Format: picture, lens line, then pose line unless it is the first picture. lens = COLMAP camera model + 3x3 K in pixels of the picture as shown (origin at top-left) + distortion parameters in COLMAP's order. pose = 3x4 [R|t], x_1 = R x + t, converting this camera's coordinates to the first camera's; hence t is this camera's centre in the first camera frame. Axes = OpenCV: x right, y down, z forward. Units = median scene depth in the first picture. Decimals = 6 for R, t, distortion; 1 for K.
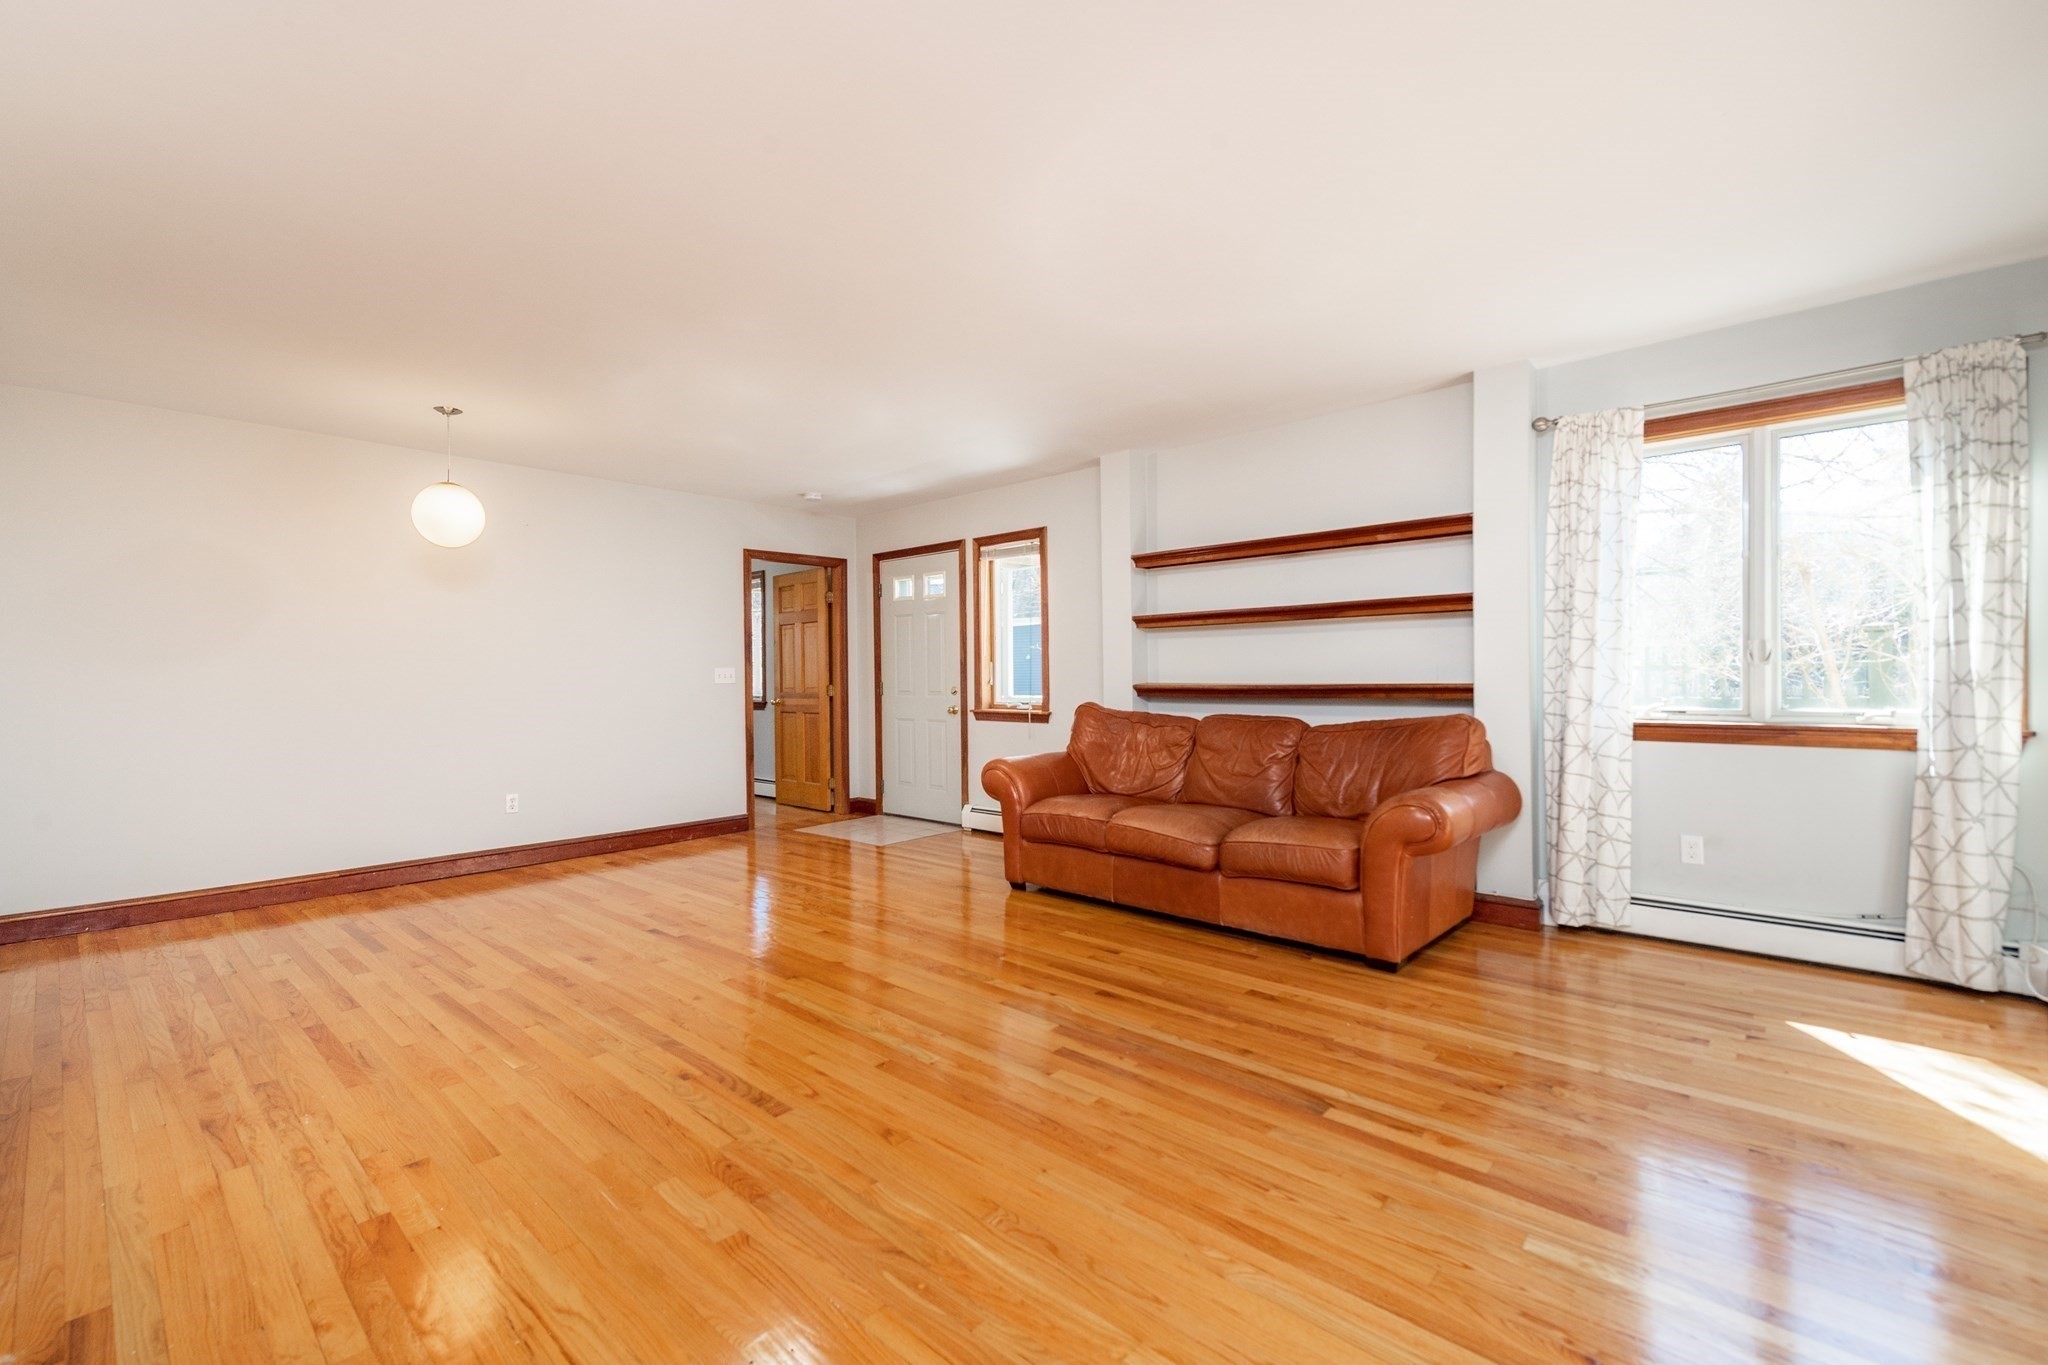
lens RADIAL K [[863.9, 0, 1024.0], [0, 863.9, 682.5], [0, 0, 1]] dist [0.029520, -0.011132]
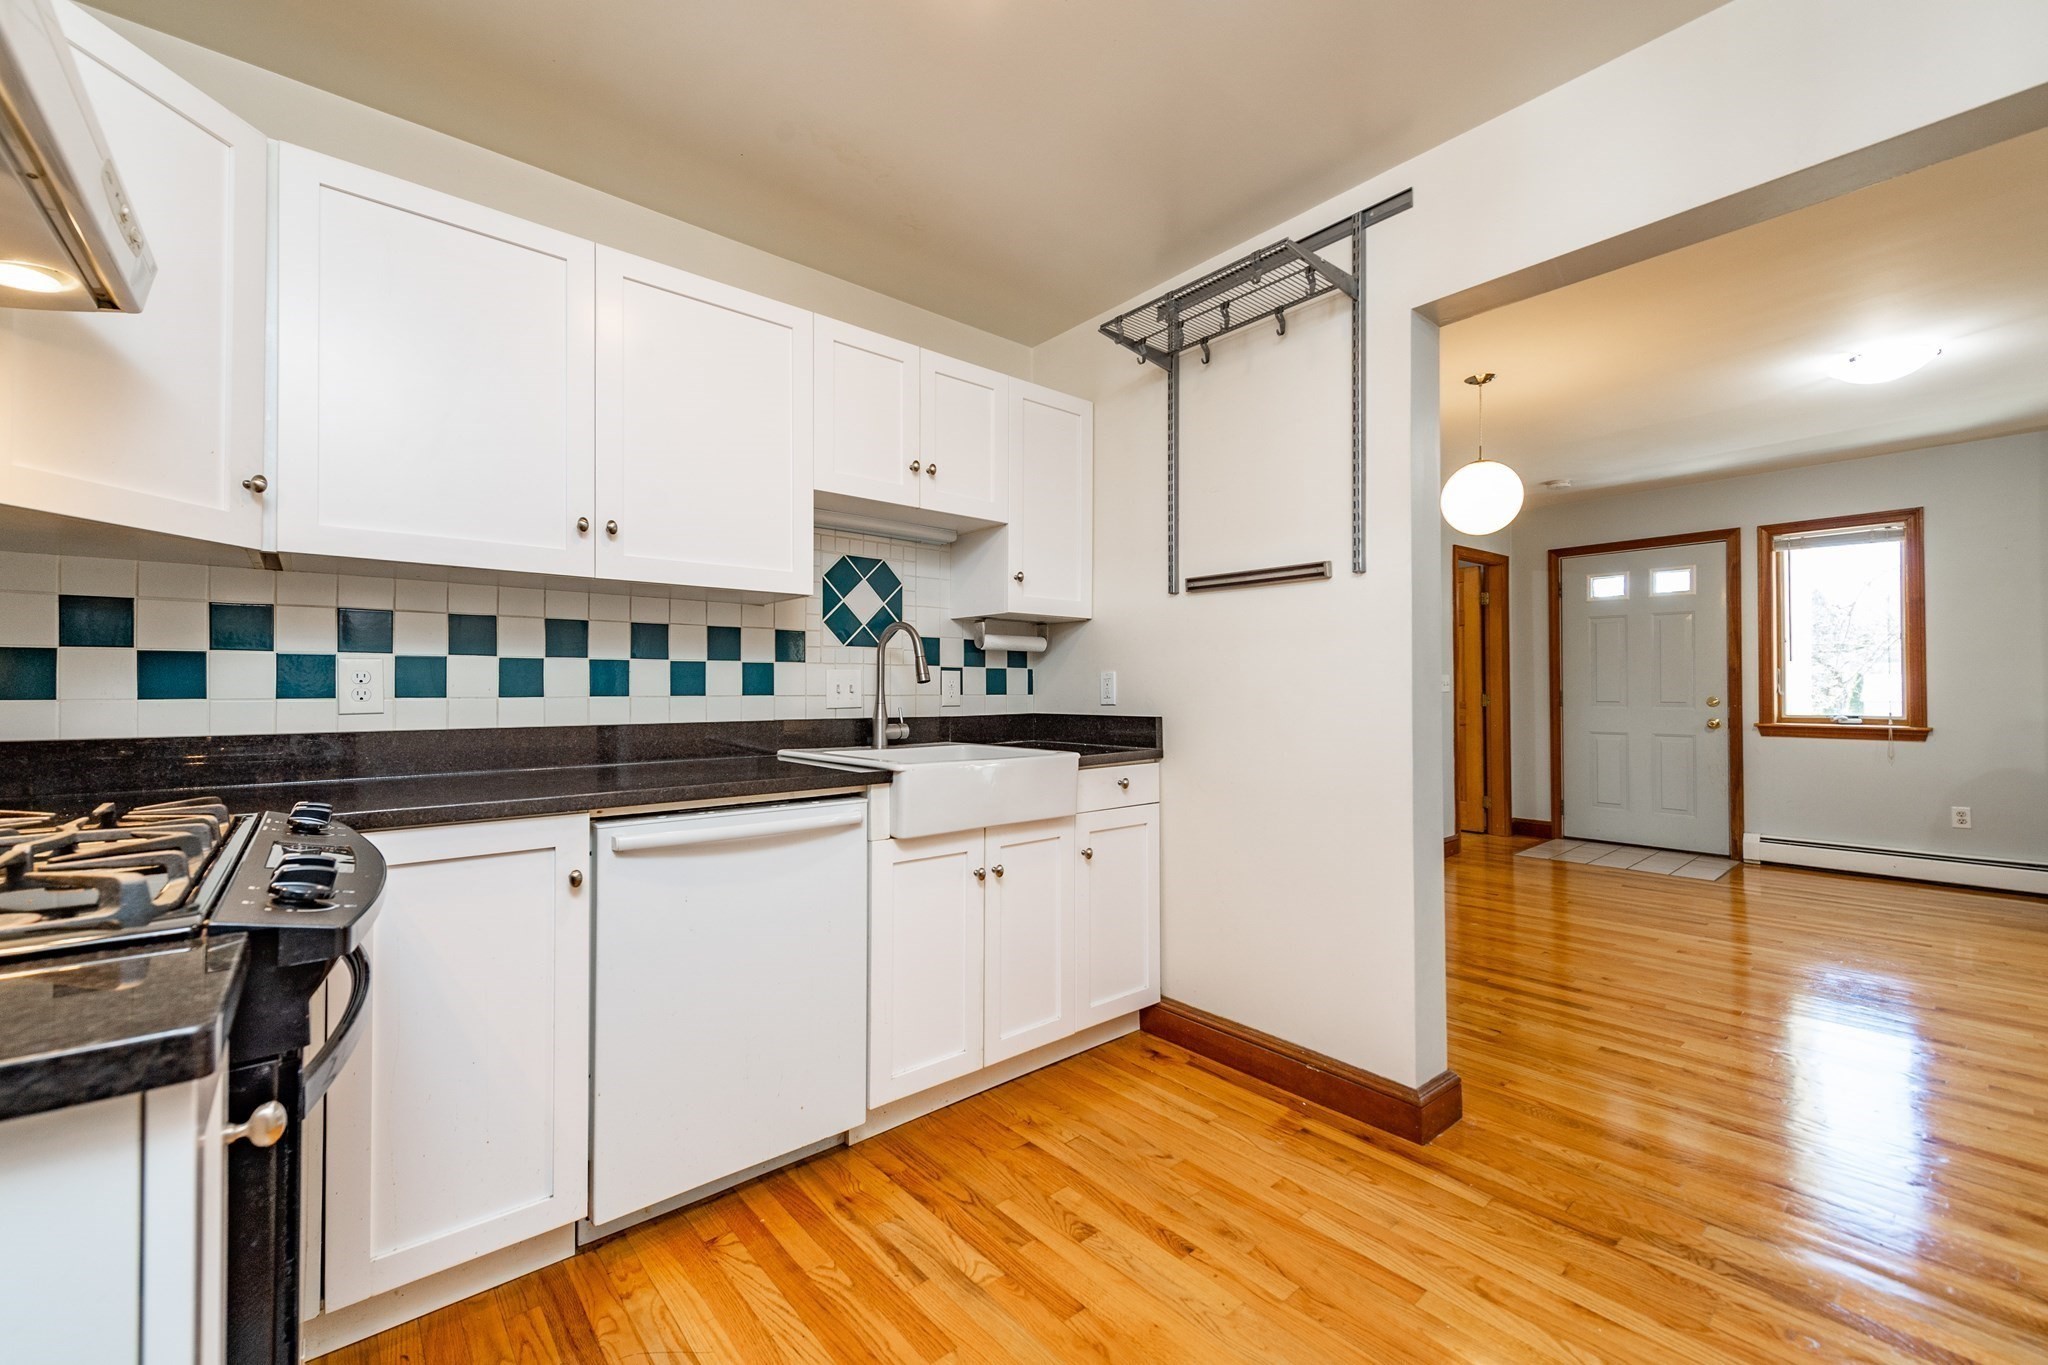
lens RADIAL K [[808.6, 0, 1016.7], [0, 808.6, 678.9], [0, 0, 1]] dist [0.020696, -0.005298]
pose [[0.989420, 0.004741, -0.145000, -0.680984], [-0.006960, 0.999866, -0.014794, 0.003836], [0.144910, 0.015646, 0.989321, 0.081360]]
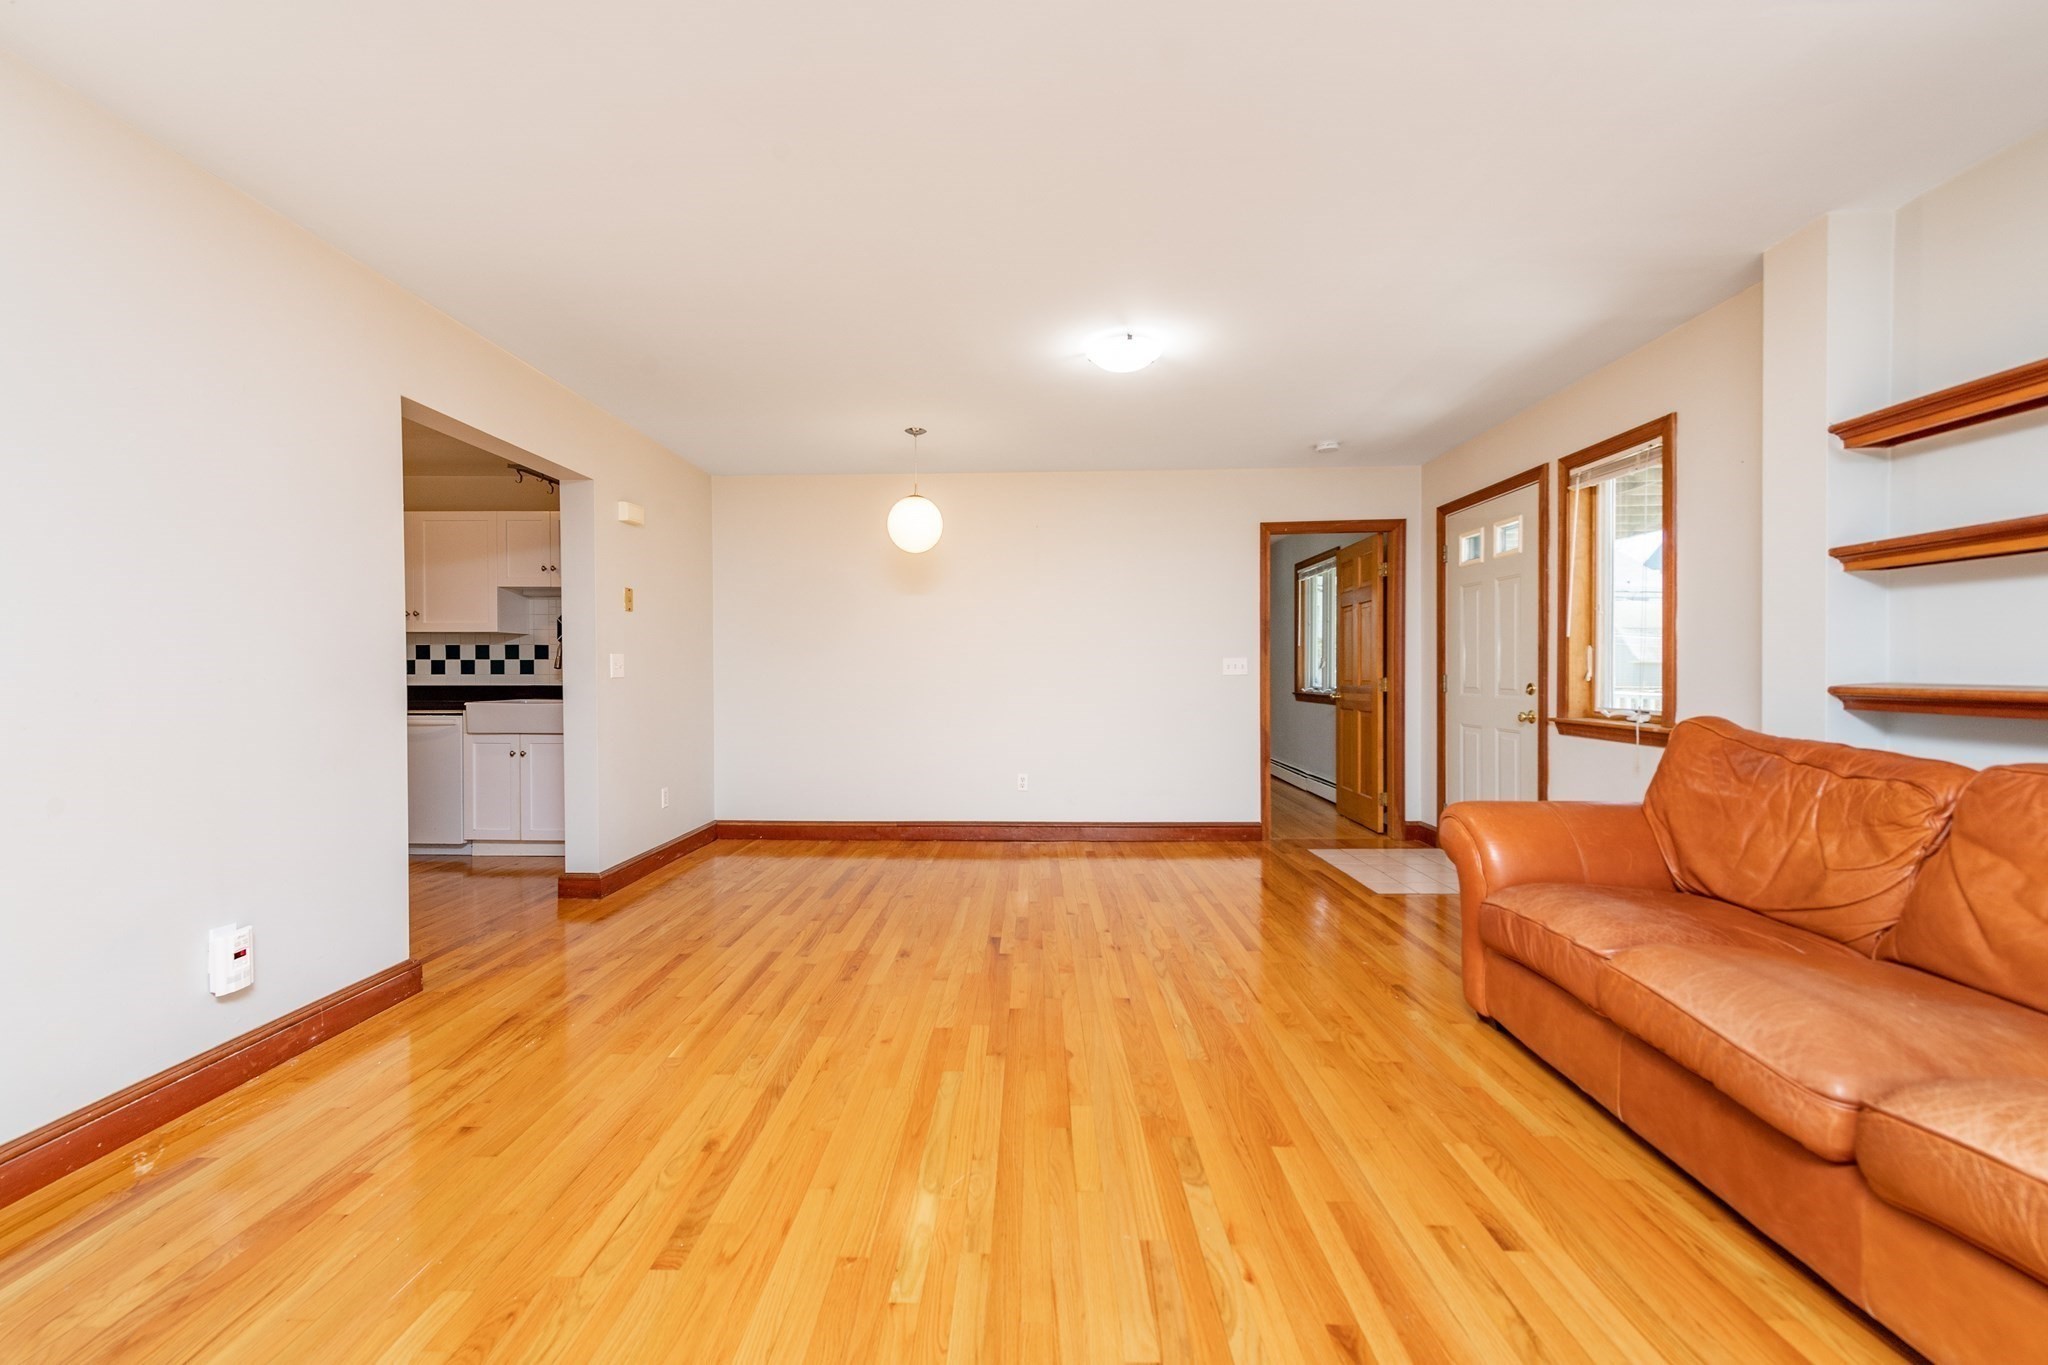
lens RADIAL K [[808.6, 0, 1016.7], [0, 808.6, 678.9], [0, 0, 1]] dist [0.020696, -0.005298]
pose [[0.646635, 0.014128, -0.762669, 0.153230], [-0.007747, 0.999899, 0.011954, -0.002825], [0.762760, -0.001822, 0.646679, 0.281619]]
